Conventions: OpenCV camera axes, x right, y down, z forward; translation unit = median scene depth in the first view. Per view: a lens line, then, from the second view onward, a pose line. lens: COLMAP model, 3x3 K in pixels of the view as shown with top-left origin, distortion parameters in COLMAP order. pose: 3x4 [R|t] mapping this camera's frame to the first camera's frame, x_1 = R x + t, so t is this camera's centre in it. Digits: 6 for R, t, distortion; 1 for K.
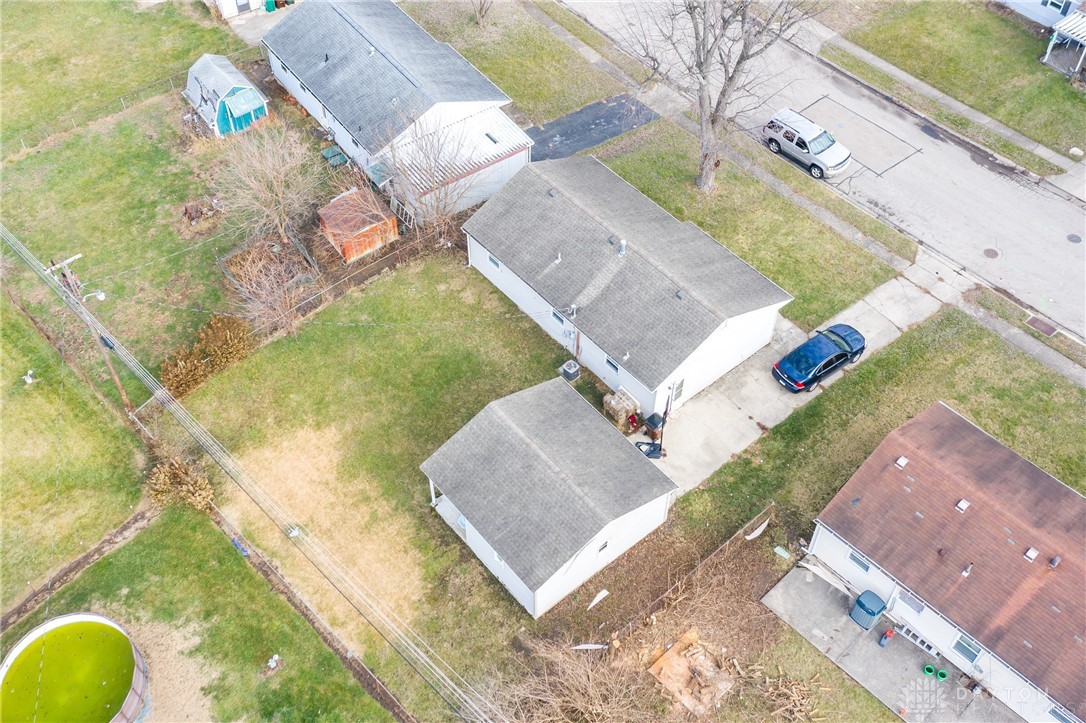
lens RADIAL K [[1132.6, 0, 503.2], [0, 1132.6, 345.2], [0, 0, 1]] dist [-0.013199, 0.014922]
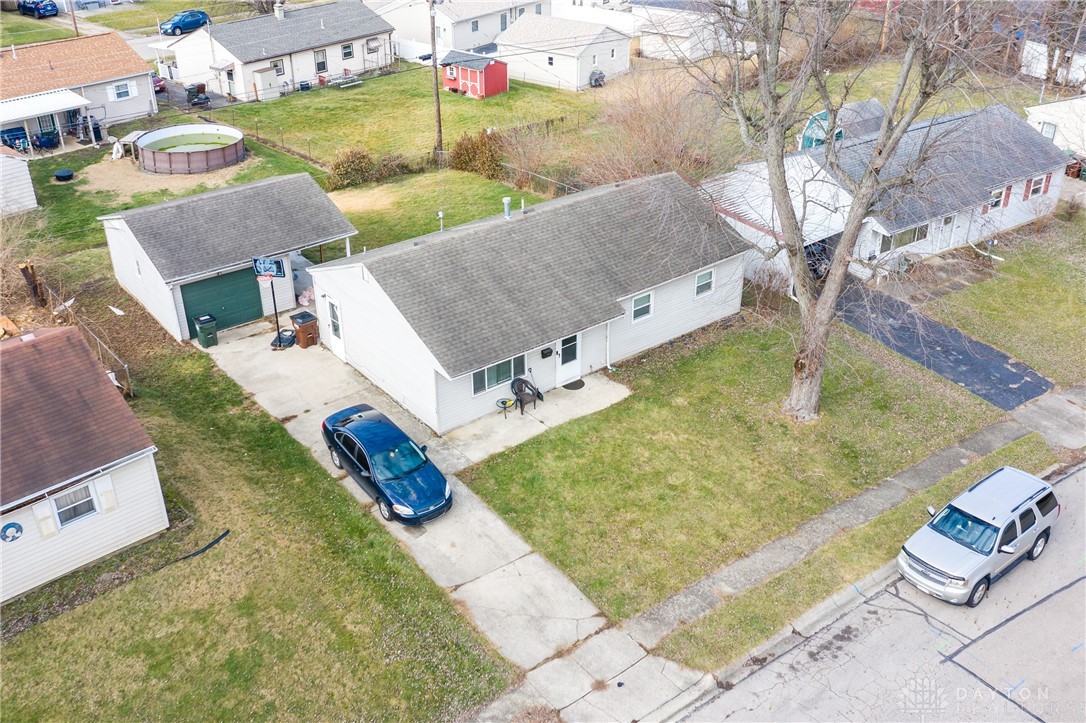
lens RADIAL K [[1039.2, 0, 548.7], [0, 1039.2, 361.2], [0, 0, 1]] dist [-0.012754, 0.009948]
pose [[-0.006772, 0.509483, -0.860454, 0.729726], [-0.755315, 0.561298, 0.338295, -0.275587], [0.655327, 0.652205, 0.381019, 0.797216]]
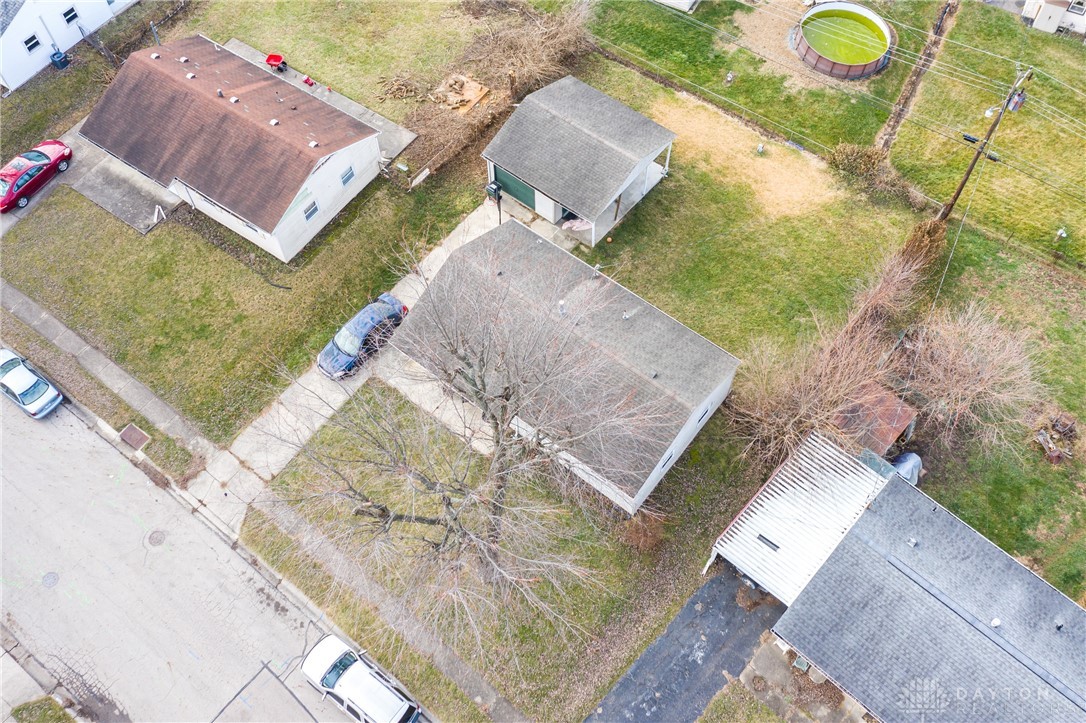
lens RADIAL K [[963.5, 0, 546.2], [0, 963.5, 332.1], [0, 0, 1]] dist [-0.005531, -0.007485]
pose [[-0.974473, 0.202663, -0.096595, 0.197919], [-0.152044, -0.279170, 0.948128, -0.855177], [0.165184, 0.938612, 0.302857, 0.743956]]
